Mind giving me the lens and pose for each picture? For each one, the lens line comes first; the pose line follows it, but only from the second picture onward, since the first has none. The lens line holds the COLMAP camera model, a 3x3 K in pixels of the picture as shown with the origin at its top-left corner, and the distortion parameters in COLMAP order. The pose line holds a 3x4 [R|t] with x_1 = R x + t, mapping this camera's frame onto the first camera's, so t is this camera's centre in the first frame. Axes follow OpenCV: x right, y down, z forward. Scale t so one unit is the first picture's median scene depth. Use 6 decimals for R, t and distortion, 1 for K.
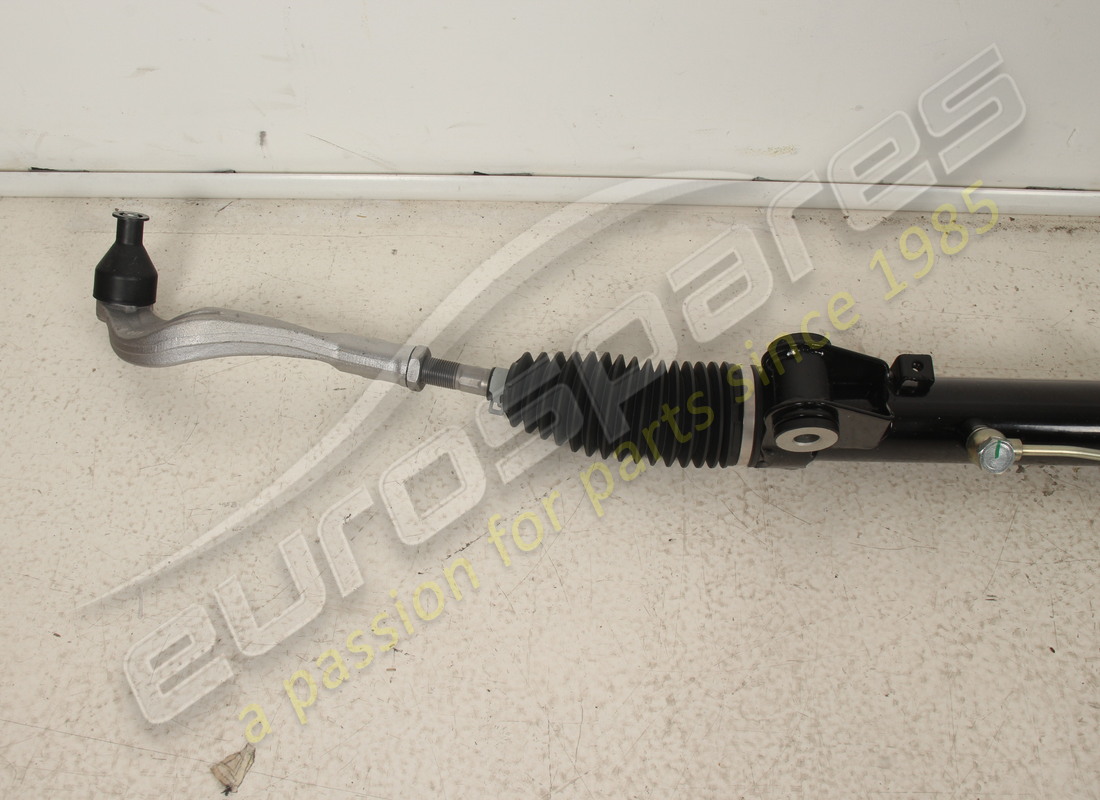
lens RADIAL K [[1123.4, 0, 558.9], [0, 1123.4, 432.1], [0, 0, 1]] dist [-0.092853, 0.000000]
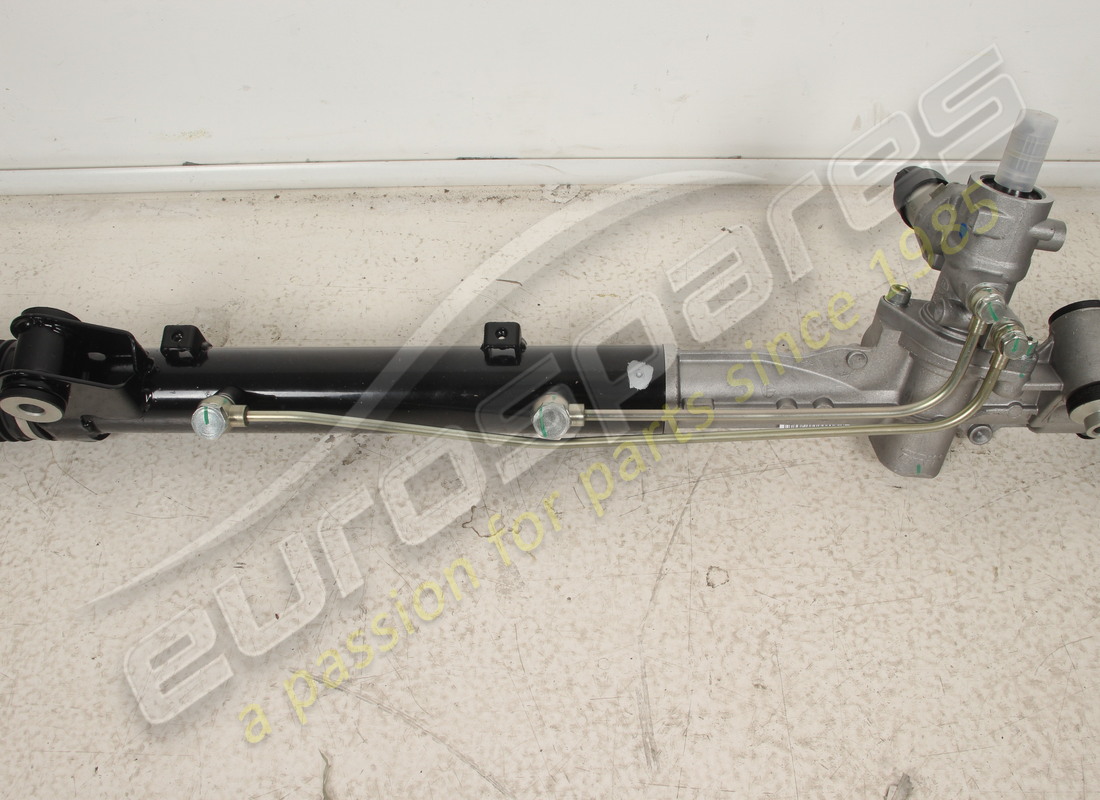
lens RADIAL K [[1123.4, 0, 573.9], [0, 1123.4, 428.5], [0, 0, 1]] dist [-0.092853, 0.000000]
pose [[0.999551, -0.018134, -0.023849, 0.674709], [0.018058, 0.999831, -0.003375, 0.032225], [0.023907, 0.002943, 0.999710, -0.004690]]
